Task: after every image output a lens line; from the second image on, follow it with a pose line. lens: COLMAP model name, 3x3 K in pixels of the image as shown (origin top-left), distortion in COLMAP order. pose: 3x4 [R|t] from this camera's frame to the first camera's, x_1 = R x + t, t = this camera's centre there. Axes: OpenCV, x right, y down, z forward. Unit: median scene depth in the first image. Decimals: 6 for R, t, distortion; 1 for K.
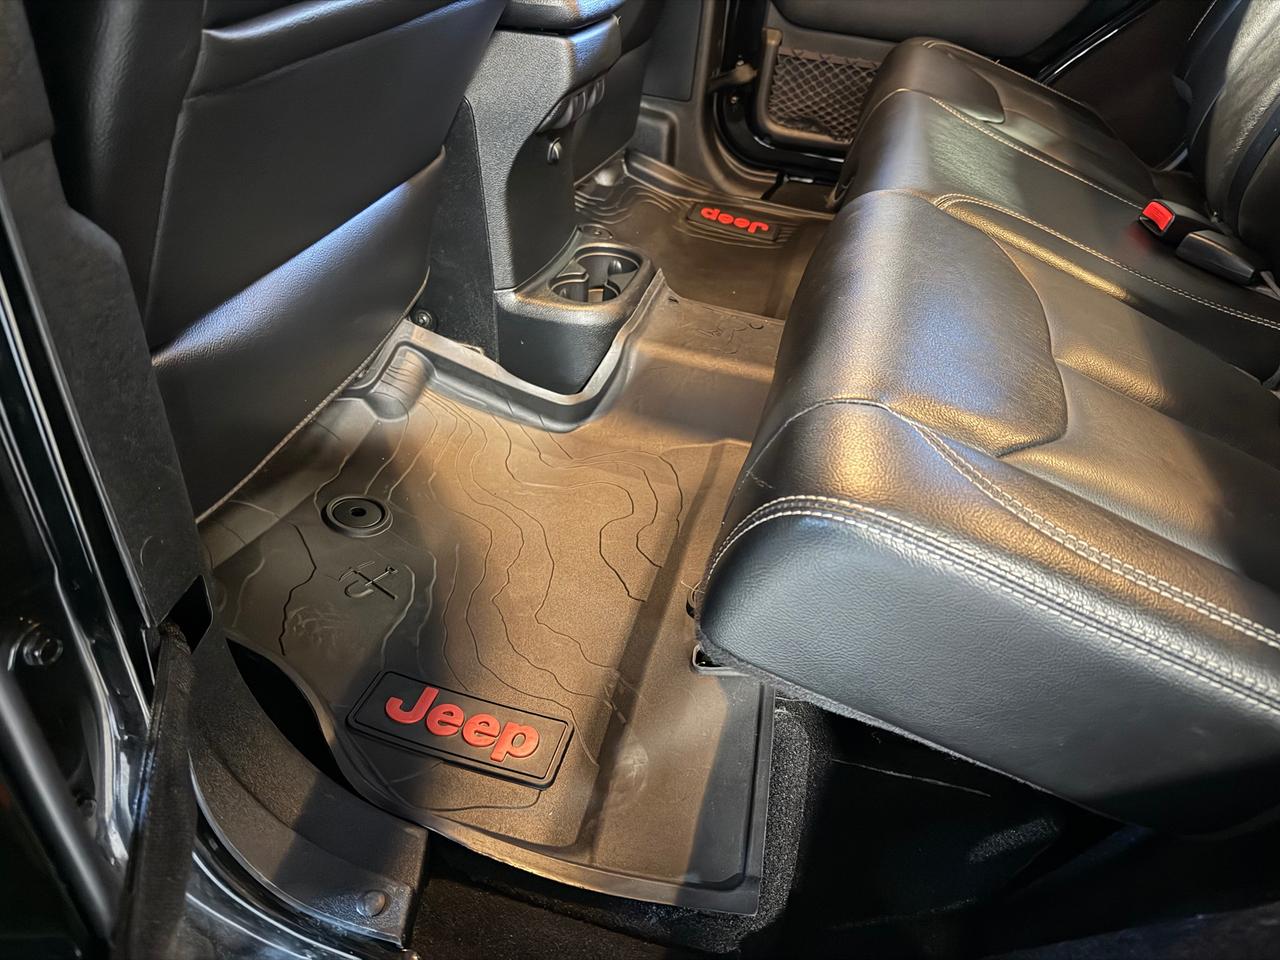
lens RADIAL K [[896.9, 0, 649.8], [0, 896.9, 486.2], [0, 0, 1]] dist [0.064379, -0.072328]
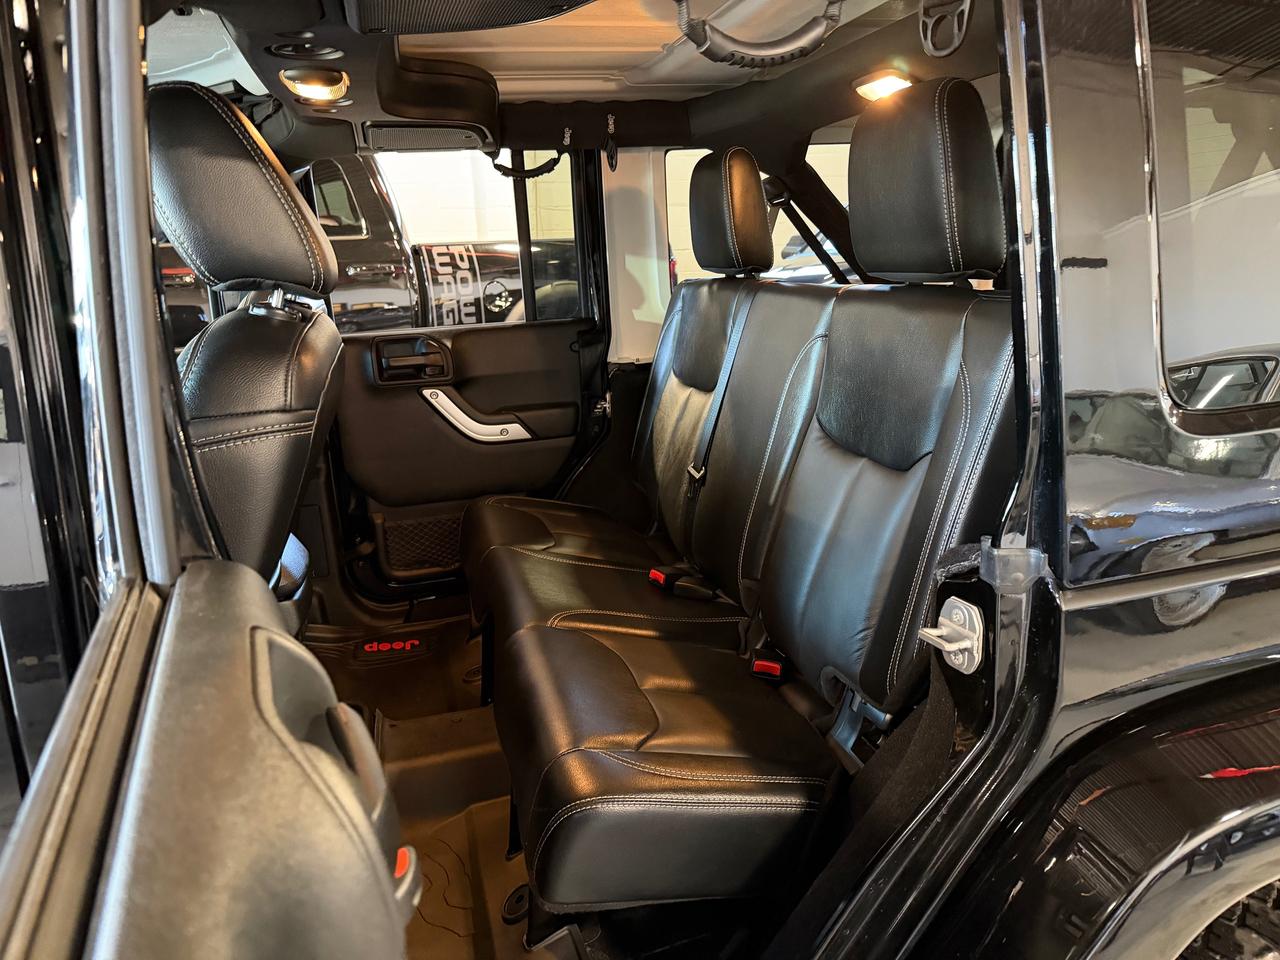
lens RADIAL K [[896.9, 0, 649.9], [0, 896.9, 479.6], [0, 0, 1]] dist [0.064379, -0.072328]
pose [[0.848779, -0.266145, 0.456881, -0.239433], [0.413629, 0.872476, -0.260188, -0.014462], [-0.329370, 0.409821, 0.850624, -0.661361]]
